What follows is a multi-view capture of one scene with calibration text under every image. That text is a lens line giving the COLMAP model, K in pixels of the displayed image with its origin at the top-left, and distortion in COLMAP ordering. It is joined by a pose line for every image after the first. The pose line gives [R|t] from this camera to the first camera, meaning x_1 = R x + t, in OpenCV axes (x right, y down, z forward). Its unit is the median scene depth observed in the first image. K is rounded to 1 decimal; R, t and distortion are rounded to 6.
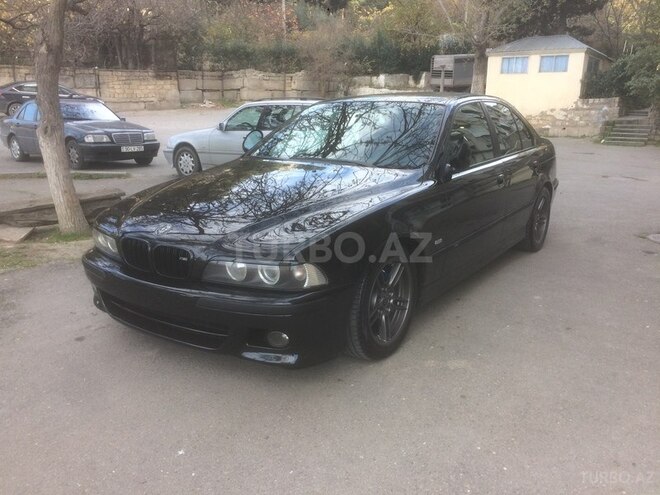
lens RADIAL K [[565.5, 0, 327.4], [0, 565.5, 245.1], [0, 0, 1]] dist [0.076423, -0.090243]
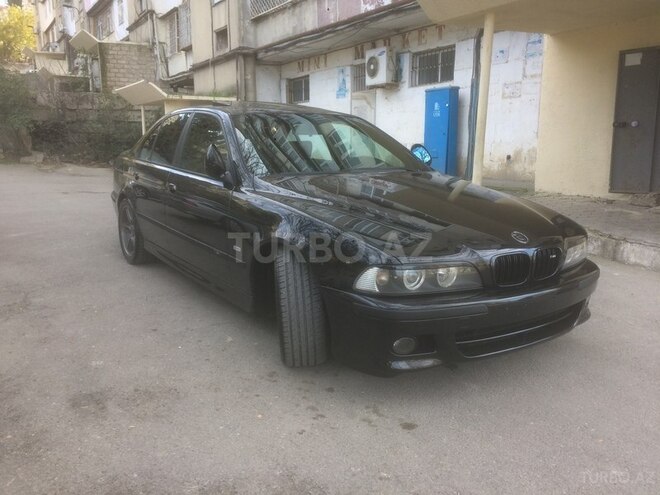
lens RADIAL K [[565.5, 0, 340.6], [0, 565.5, 245.2], [0, 0, 1]] dist [0.076423, -0.090243]
pose [[0.334755, -0.188435, 0.923272, -0.153599], [0.219292, 0.968479, 0.118151, -0.023334], [-0.916433, 0.162915, 0.365525, 0.109084]]
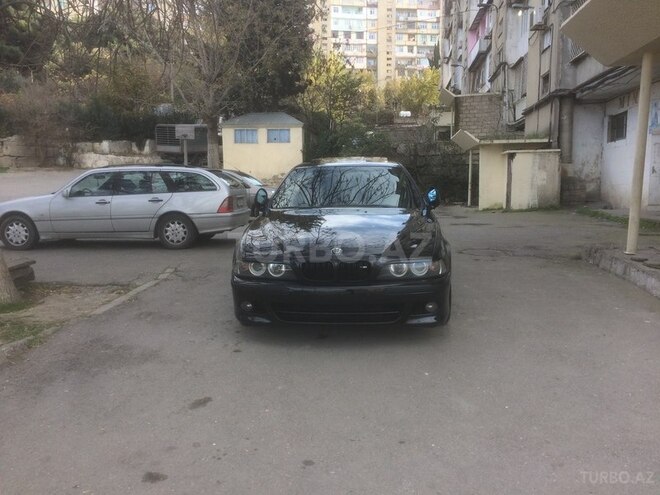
lens RADIAL K [[565.5, 0, 329.8], [0, 565.5, 249.0], [0, 0, 1]] dist [0.076423, -0.090243]
pose [[0.860673, -0.084387, 0.502117, -0.122486], [0.136254, 0.988376, -0.067444, 0.007342], [-0.490588, 0.126462, 0.862166, -0.030993]]
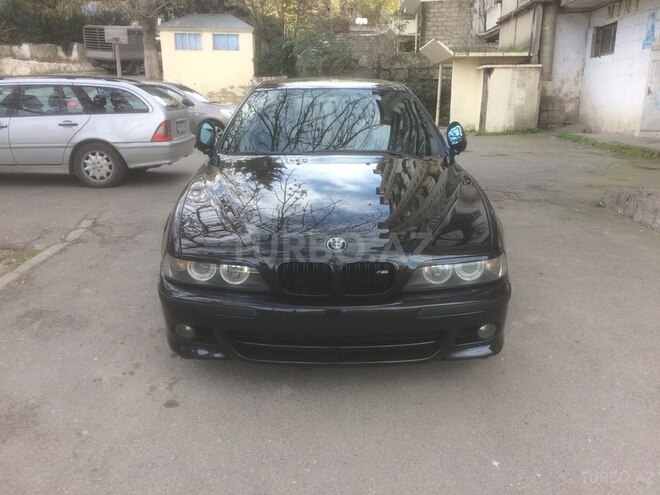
lens RADIAL K [[565.5, 0, 329.4], [0, 565.5, 248.6], [0, 0, 1]] dist [0.076423, -0.090243]
pose [[0.815704, -0.163991, 0.554738, -0.091952], [0.137573, 0.986456, 0.089324, -0.011975], [-0.561873, 0.003455, 0.827216, 0.032932]]
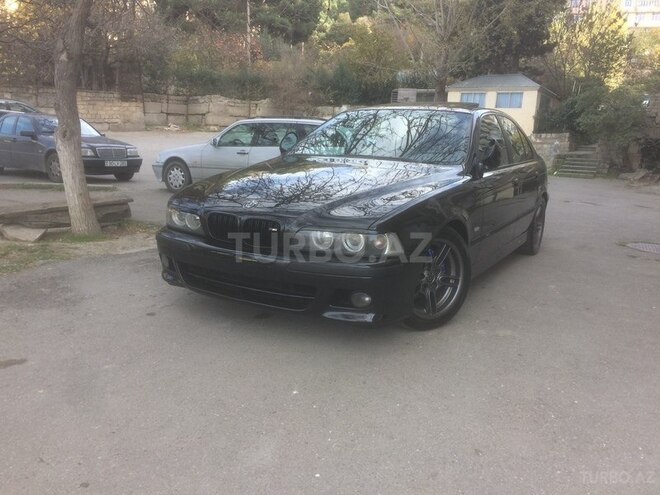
lens RADIAL K [[565.5, 0, 326.6], [0, 565.5, 245.6], [0, 0, 1]] dist [0.076423, -0.090243]
pose [[0.996364, 0.015119, 0.083842, -0.027675], [-0.010748, 0.998571, -0.052343, 0.012384], [-0.084513, 0.051251, 0.995103, -0.013207]]
